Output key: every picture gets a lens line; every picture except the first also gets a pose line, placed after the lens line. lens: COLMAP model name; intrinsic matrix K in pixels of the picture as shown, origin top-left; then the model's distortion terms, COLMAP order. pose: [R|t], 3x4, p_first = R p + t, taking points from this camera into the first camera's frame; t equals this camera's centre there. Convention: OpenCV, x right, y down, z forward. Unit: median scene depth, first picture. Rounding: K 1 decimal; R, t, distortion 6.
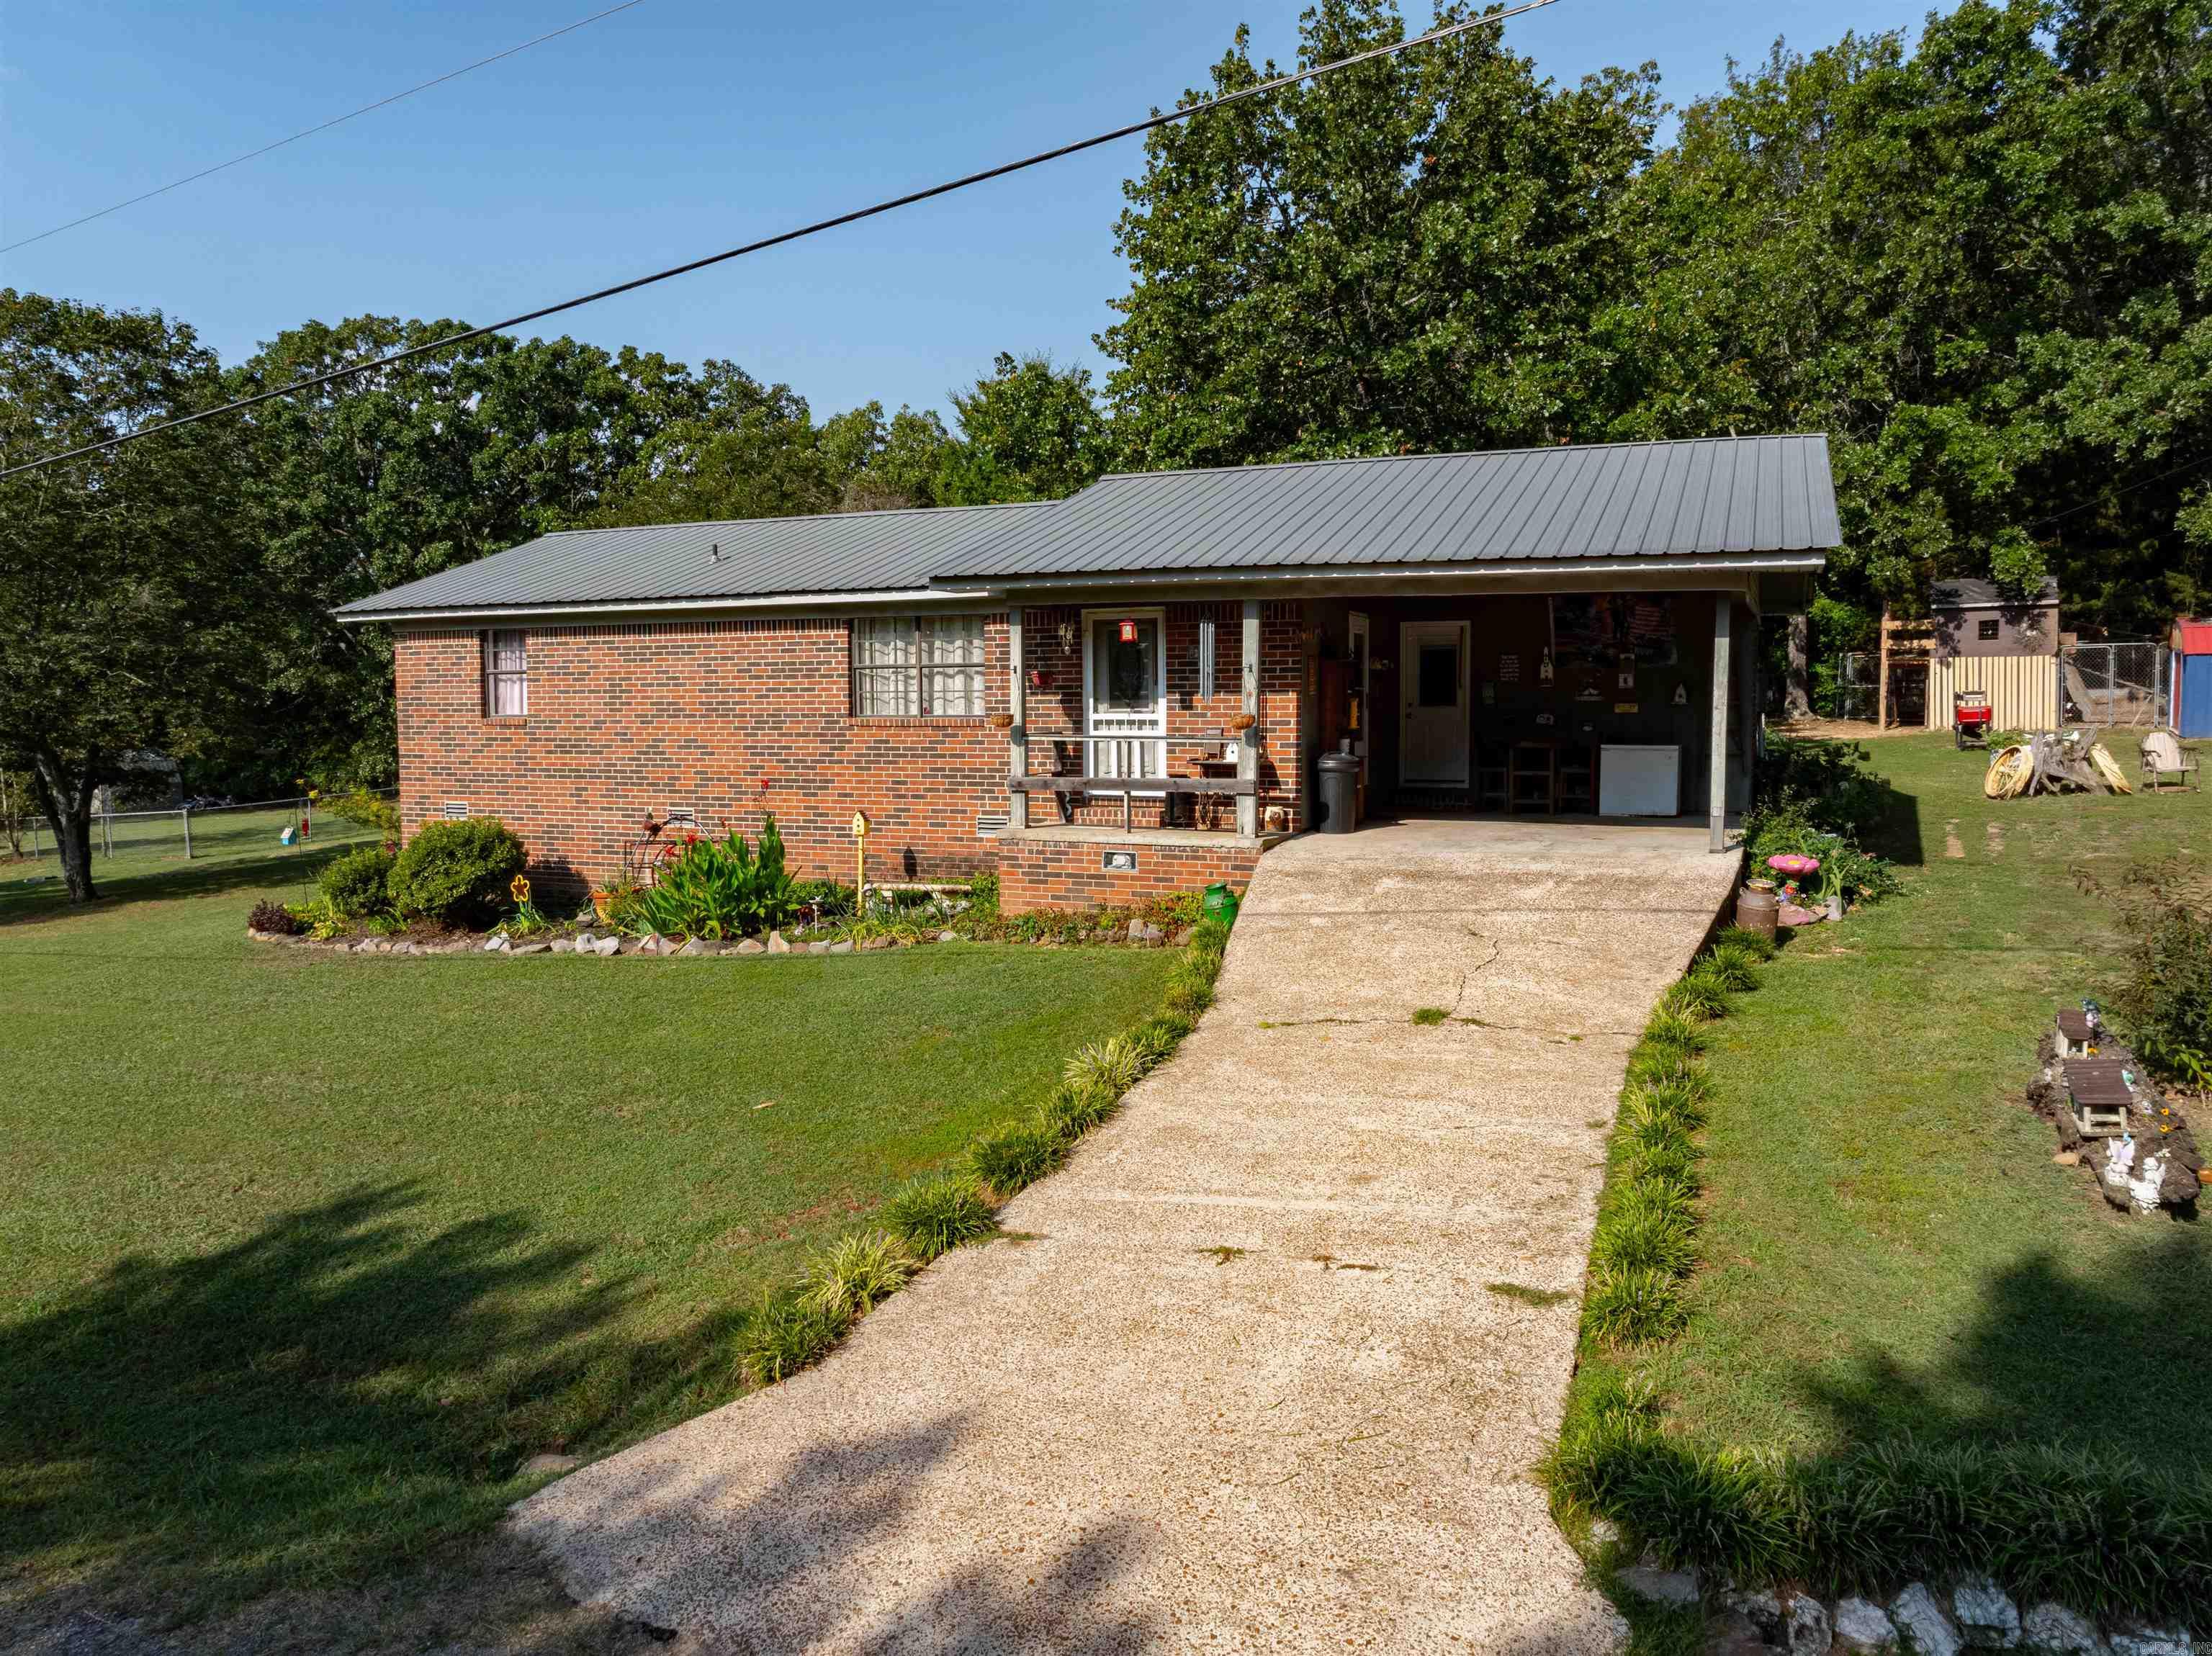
lens RADIAL K [[1555.8, 0, 1114.1], [0, 1555.8, 824.2], [0, 0, 1]] dist [-0.039669, 0.007134]
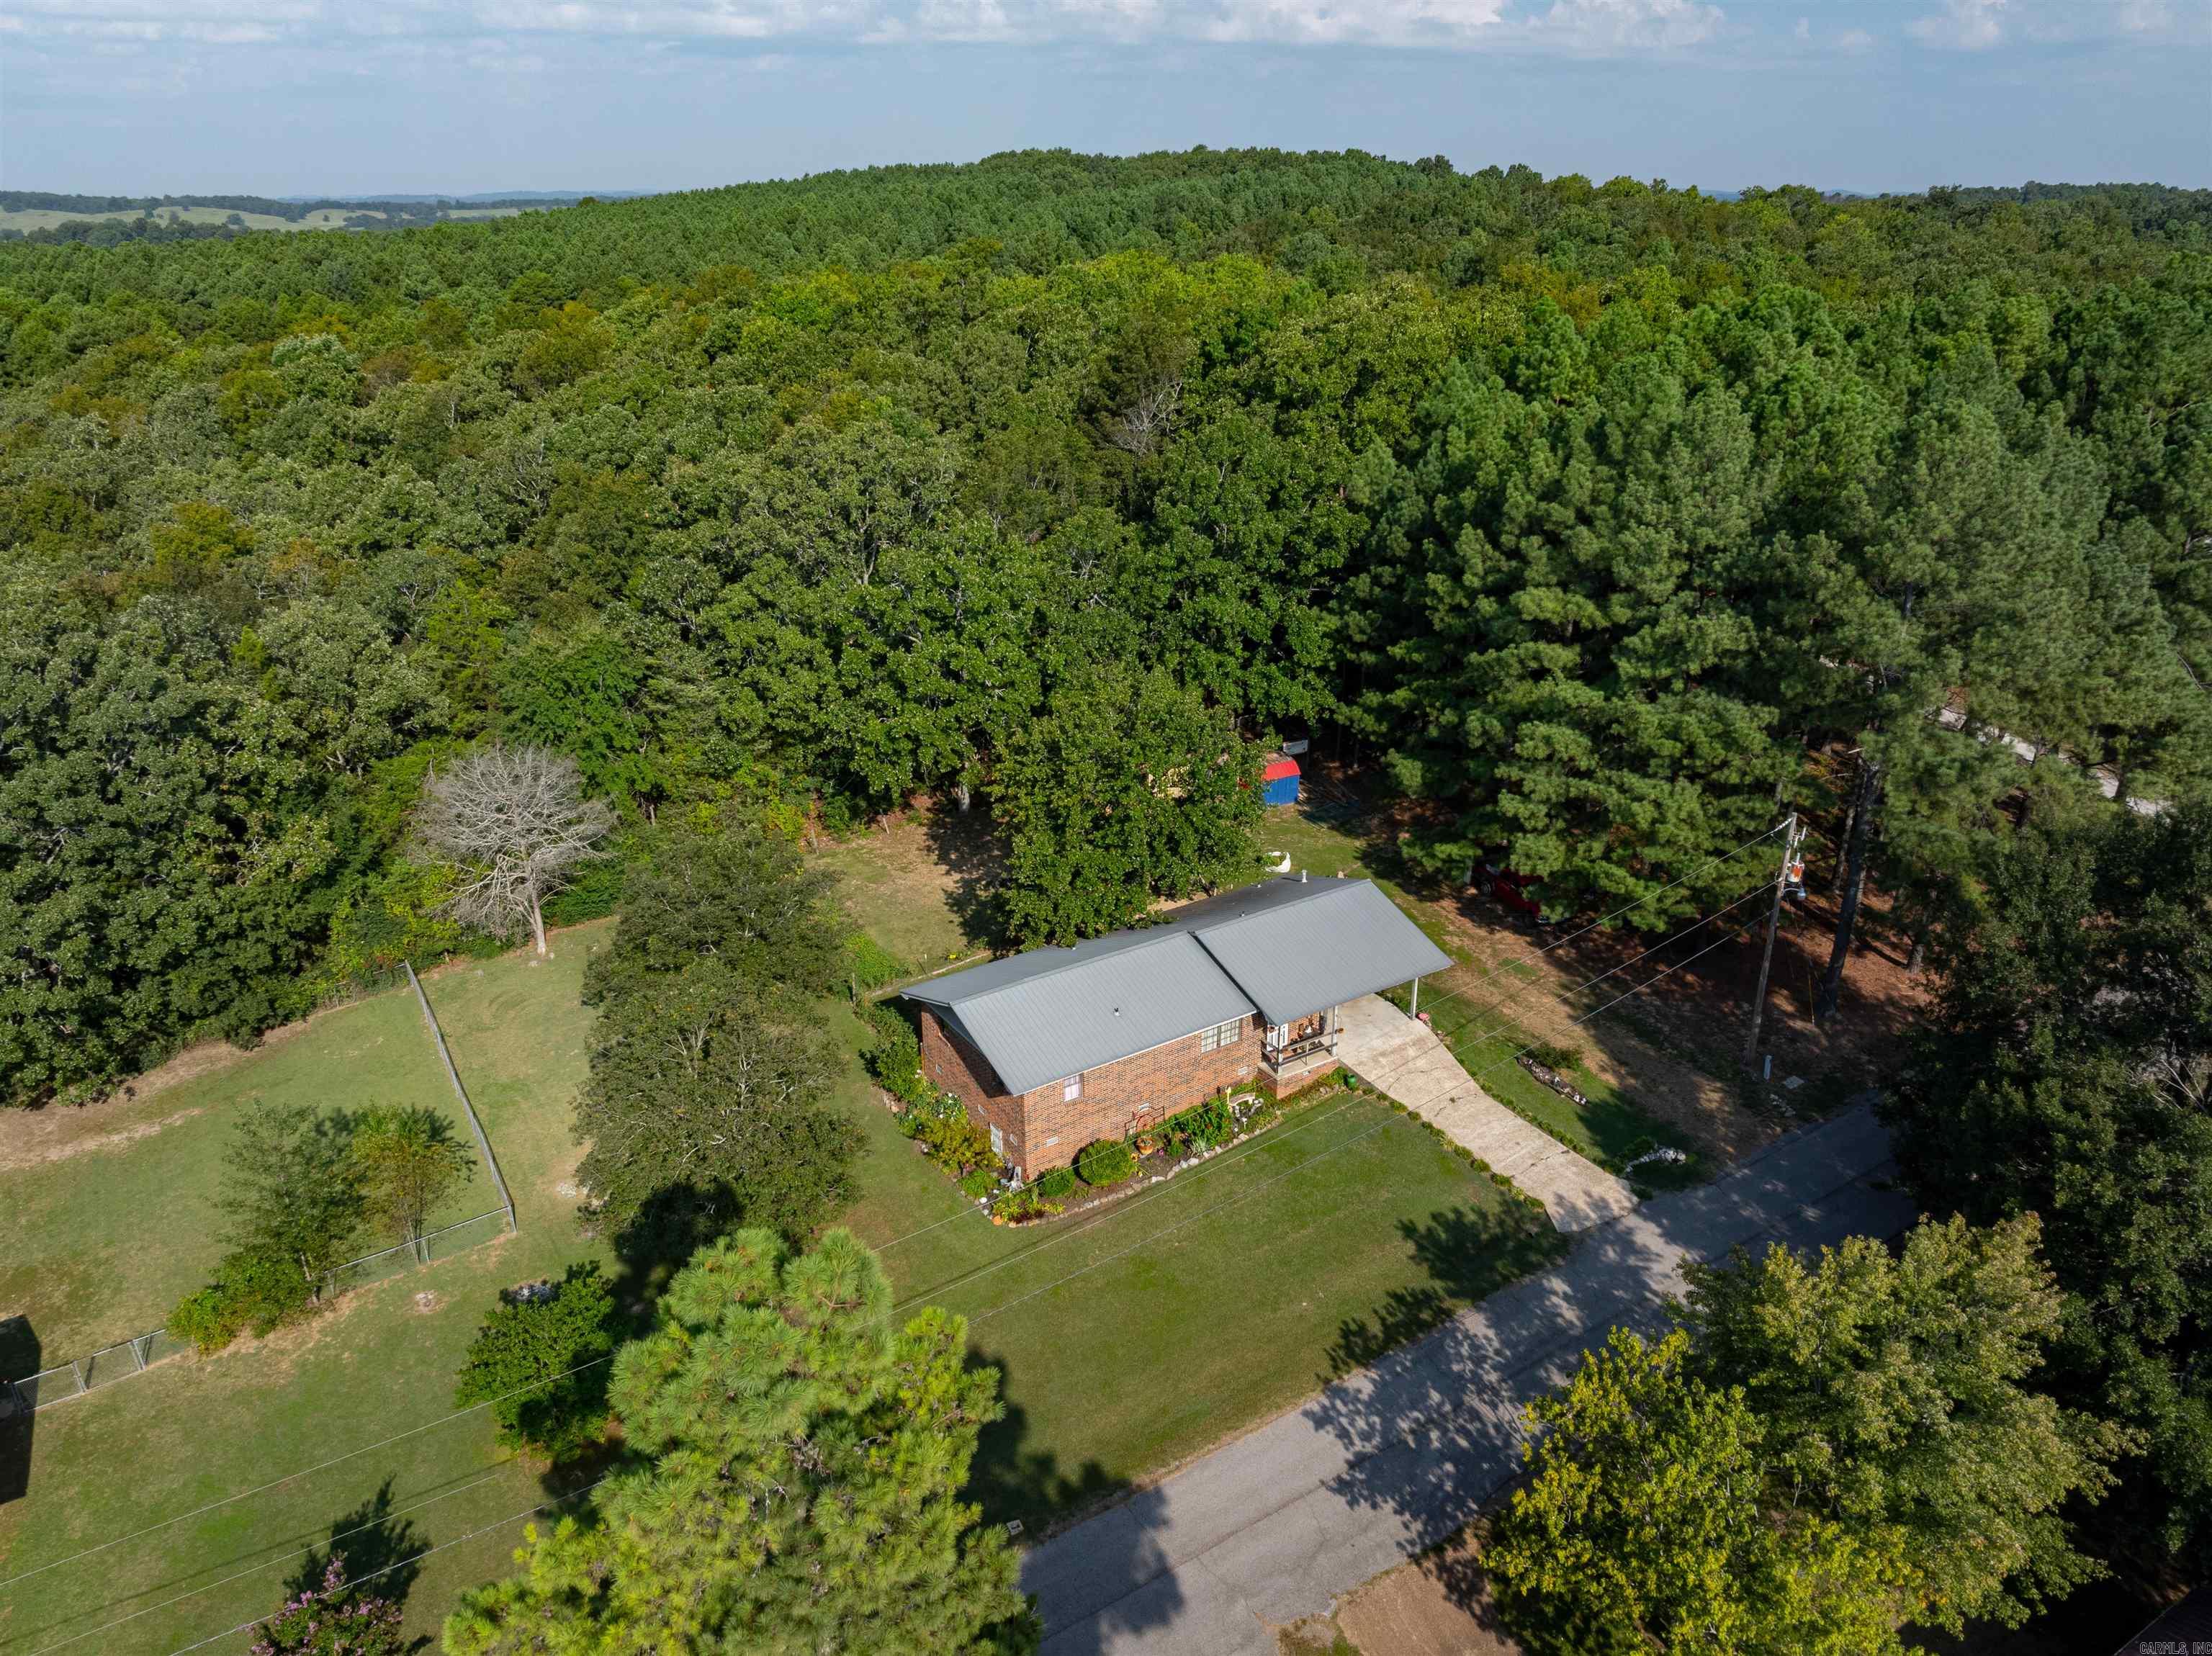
lens RADIAL K [[1555.8, 0, 1106.9], [0, 1555.8, 818.5], [0, 0, 1]] dist [-0.039669, 0.007134]
pose [[0.553961, -0.312963, 0.771480, -2.305797], [0.063804, 0.939889, 0.335466, -1.432999], [-0.830094, -0.136612, 0.540630, -0.389842]]
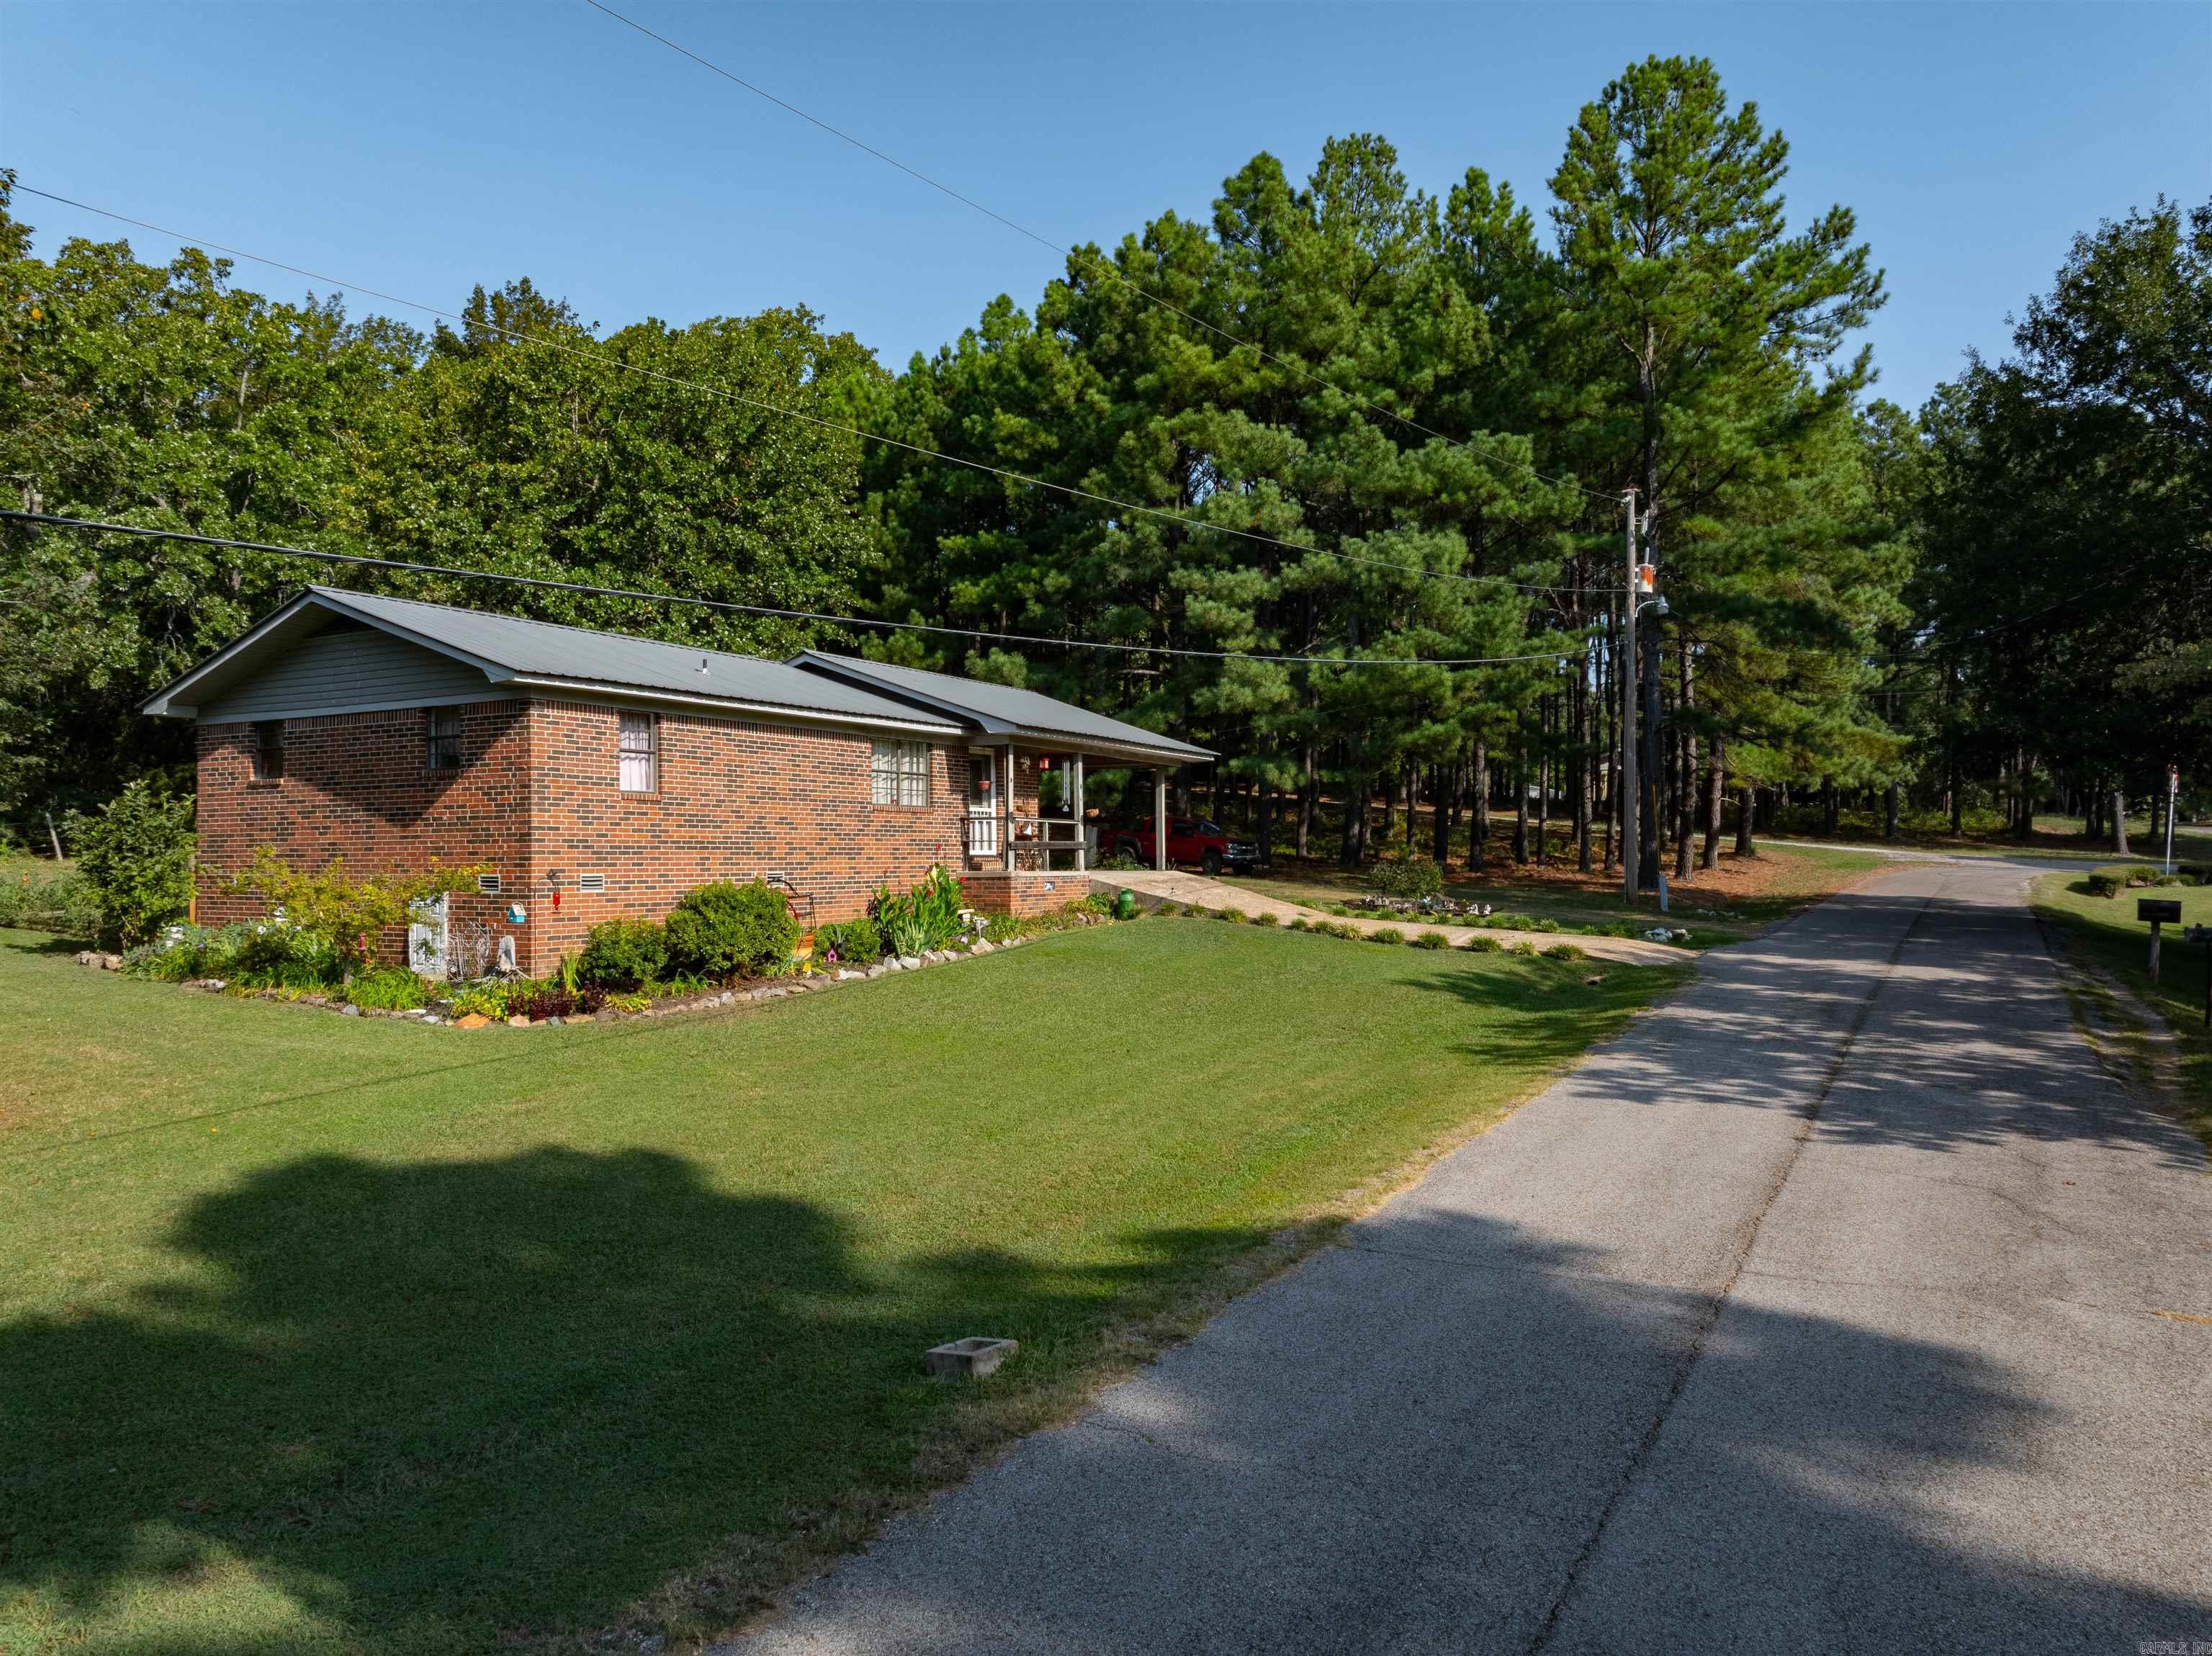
lens RADIAL K [[1555.8, 0, 1108.7], [0, 1555.8, 823.5], [0, 0, 1]] dist [-0.039669, 0.007134]
pose [[0.092043, 0.026639, 0.995399, -1.494796], [0.079673, 0.996240, -0.034029, 0.014782], [-0.992562, 0.082439, 0.089575, 0.613616]]
